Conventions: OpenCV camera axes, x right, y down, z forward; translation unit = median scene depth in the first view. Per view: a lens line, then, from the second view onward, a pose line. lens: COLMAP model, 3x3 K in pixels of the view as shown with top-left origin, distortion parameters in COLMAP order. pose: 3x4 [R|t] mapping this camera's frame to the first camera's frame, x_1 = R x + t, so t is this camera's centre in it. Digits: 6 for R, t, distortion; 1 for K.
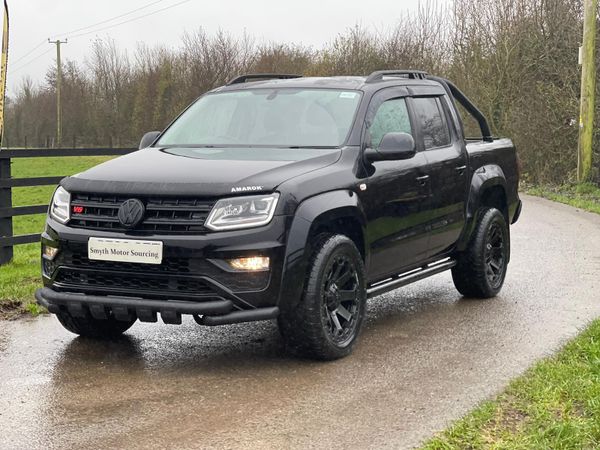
lens RADIAL K [[1103.9, 0, 283.1], [0, 1103.9, 200.2], [0, 0, 1]] dist [0.249723, 0.000000]
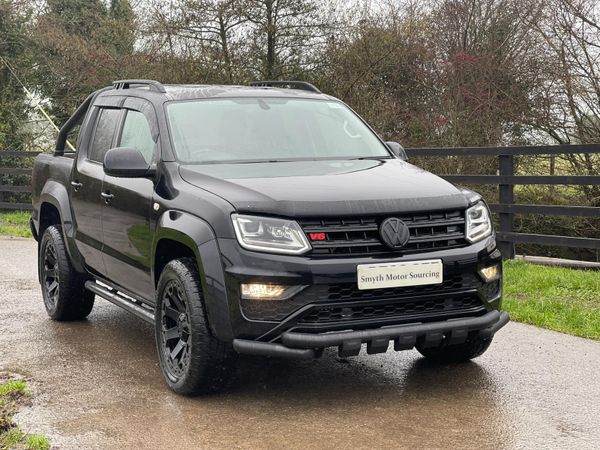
lens RADIAL K [[1103.9, 0, 301.3], [0, 1103.9, 223.5], [0, 0, 1]] dist [0.249723, 0.000000]
pose [[0.581936, -0.076509, 0.809628, -0.887801], [0.068132, 0.996651, 0.045212, -0.041577], [-0.810376, 0.028851, 0.585200, 0.507687]]
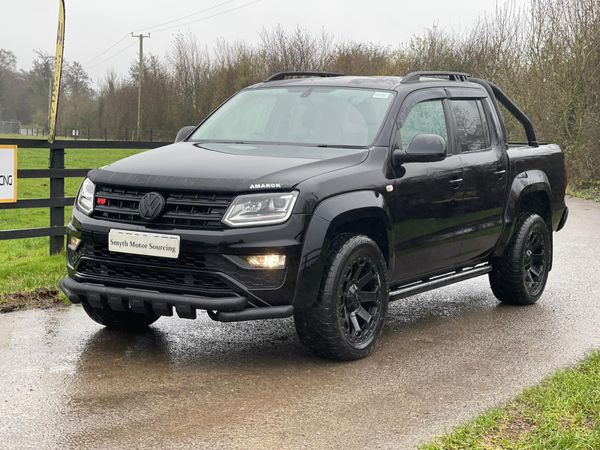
lens RADIAL K [[1103.9, 0, 302.6], [0, 1103.9, 206.3], [0, 0, 1]] dist [0.249723, 0.000000]
pose [[0.998036, 0.033565, -0.052901, 0.050579], [-0.033222, 0.999421, 0.007353, -0.000506], [0.053117, -0.005581, 0.998573, 0.005497]]
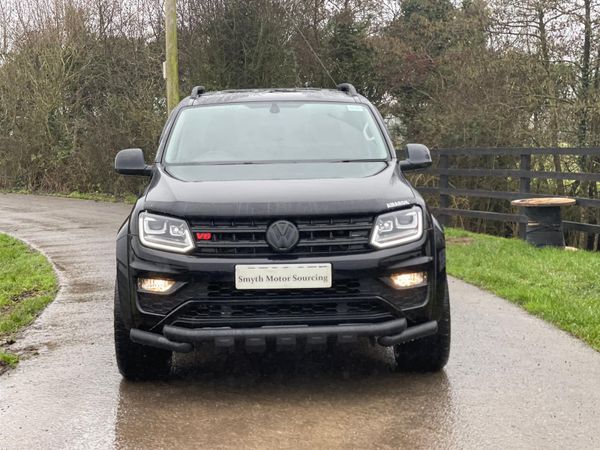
lens RADIAL K [[1103.9, 0, 303.0], [0, 1103.9, 219.3], [0, 0, 1]] dist [0.249723, 0.000000]
pose [[0.862739, -0.053413, 0.502821, -0.567958], [0.049664, 0.998548, 0.020858, -0.020265], [-0.503205, 0.006977, 0.864139, 0.180138]]
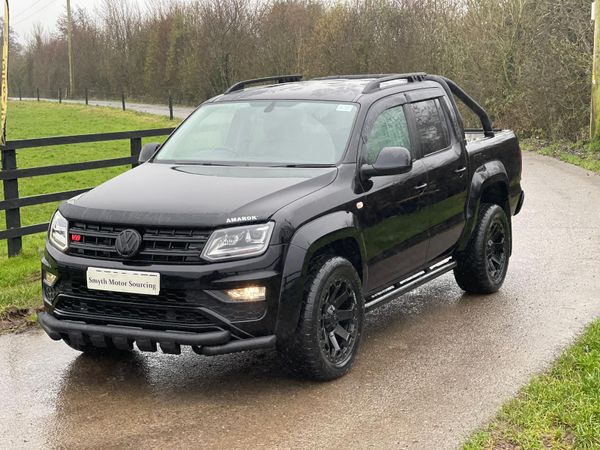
lens RADIAL K [[1103.9, 0, 299.4], [0, 1103.9, 226.0], [0, 0, 1]] dist [0.249723, 0.000000]
pose [[0.999823, -0.018672, -0.002422, 0.020582], [0.018801, 0.997018, 0.074846, -0.074108], [0.001018, -0.074878, 0.997192, -0.005176]]
